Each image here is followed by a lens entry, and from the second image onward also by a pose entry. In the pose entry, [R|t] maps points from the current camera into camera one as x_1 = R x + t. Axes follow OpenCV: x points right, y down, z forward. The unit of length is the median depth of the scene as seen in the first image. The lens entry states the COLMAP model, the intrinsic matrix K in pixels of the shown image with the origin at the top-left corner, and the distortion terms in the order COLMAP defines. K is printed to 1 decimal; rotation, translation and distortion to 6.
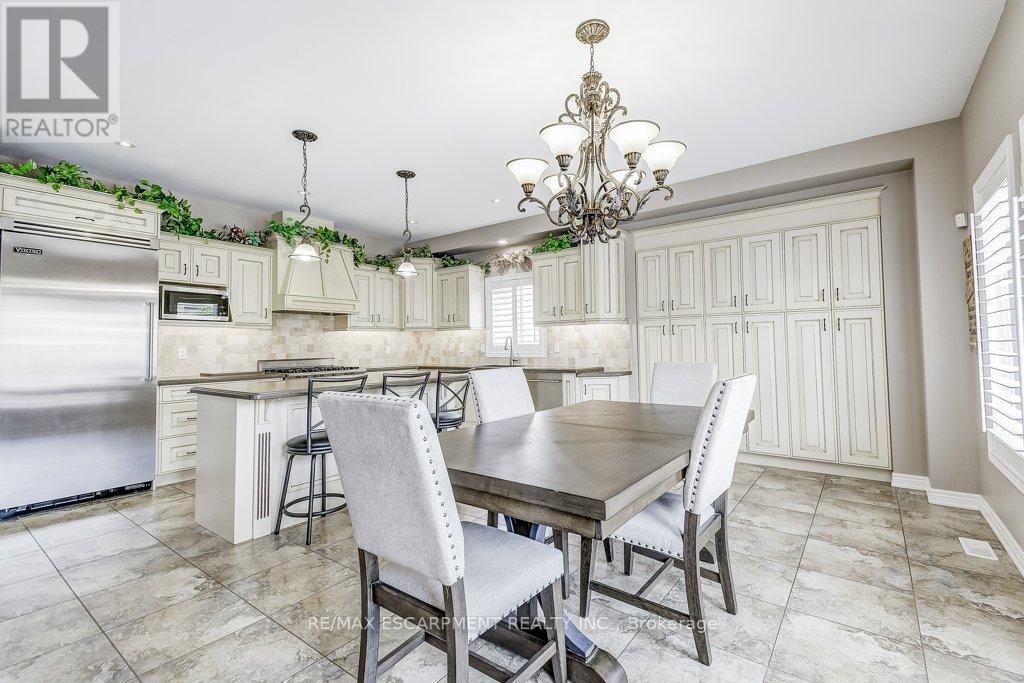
lens RADIAL K [[451.4, 0, 531.8], [0, 451.4, 331.0], [0, 0, 1]] dist [0.025354, -0.008299]
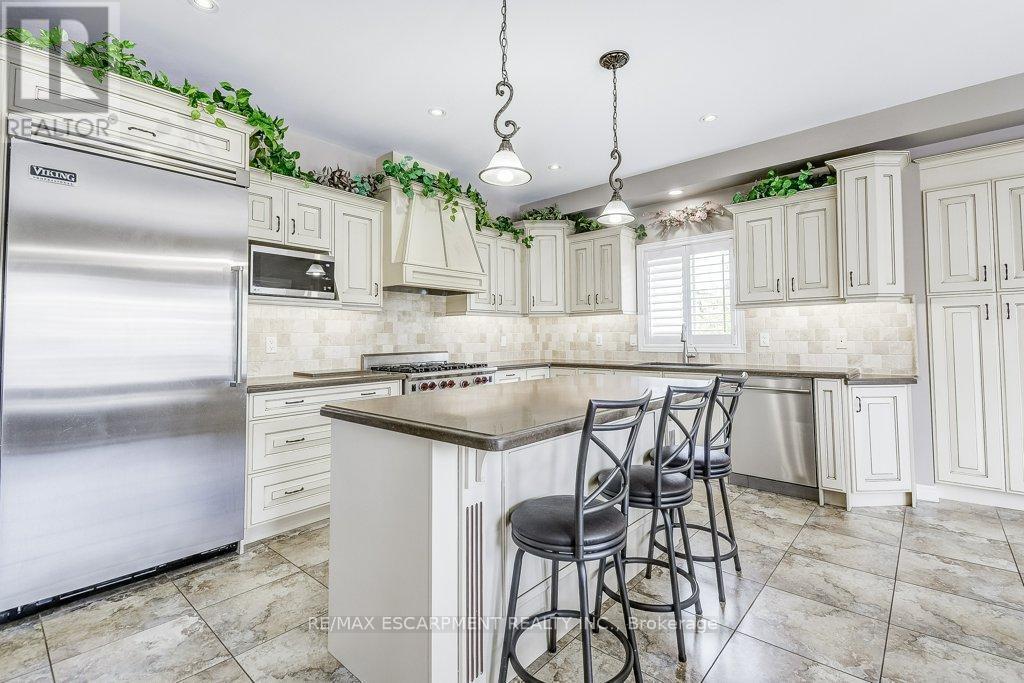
lens RADIAL K [[455.7, 0, 522.4], [0, 455.7, 324.4], [0, 0, 1]] dist [0.028358, -0.000464]
pose [[0.995949, 0.001089, -0.089915, -0.283662], [-0.000762, 0.999993, 0.003668, 0.013009], [0.089919, -0.003585, 0.995943, 0.292514]]
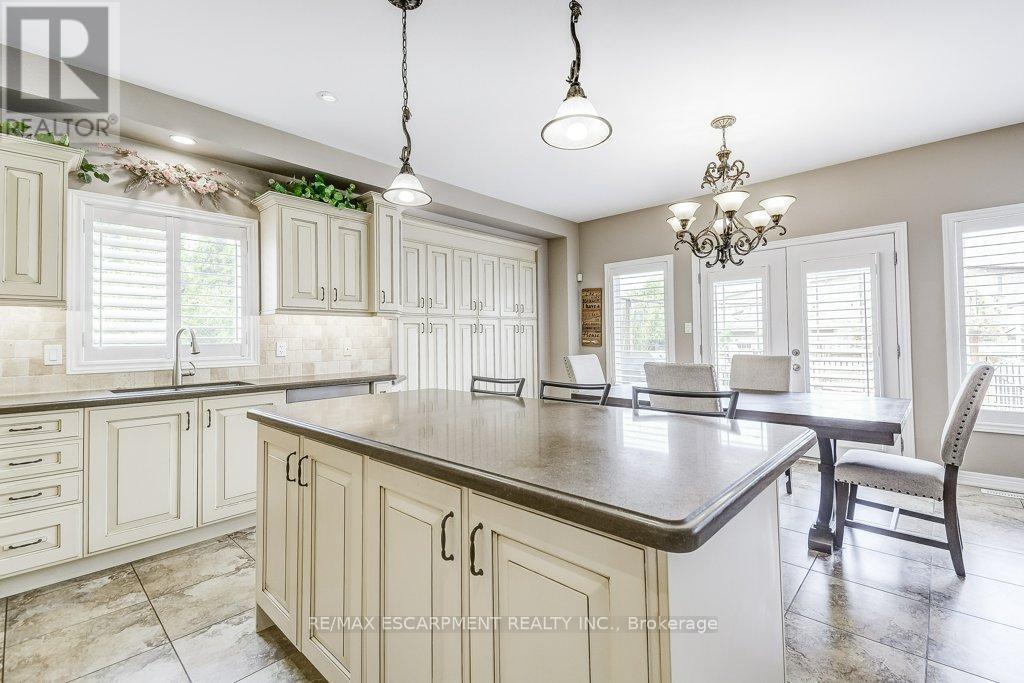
lens RADIAL K [[455.7, 0, 522.4], [0, 455.7, 324.4], [0, 0, 1]] dist [0.028358, -0.000464]
pose [[0.109670, 0.044158, 0.992987, -0.619174], [-0.021765, 0.998880, -0.042016, 0.025122], [-0.993730, -0.017005, 0.110508, 0.662720]]
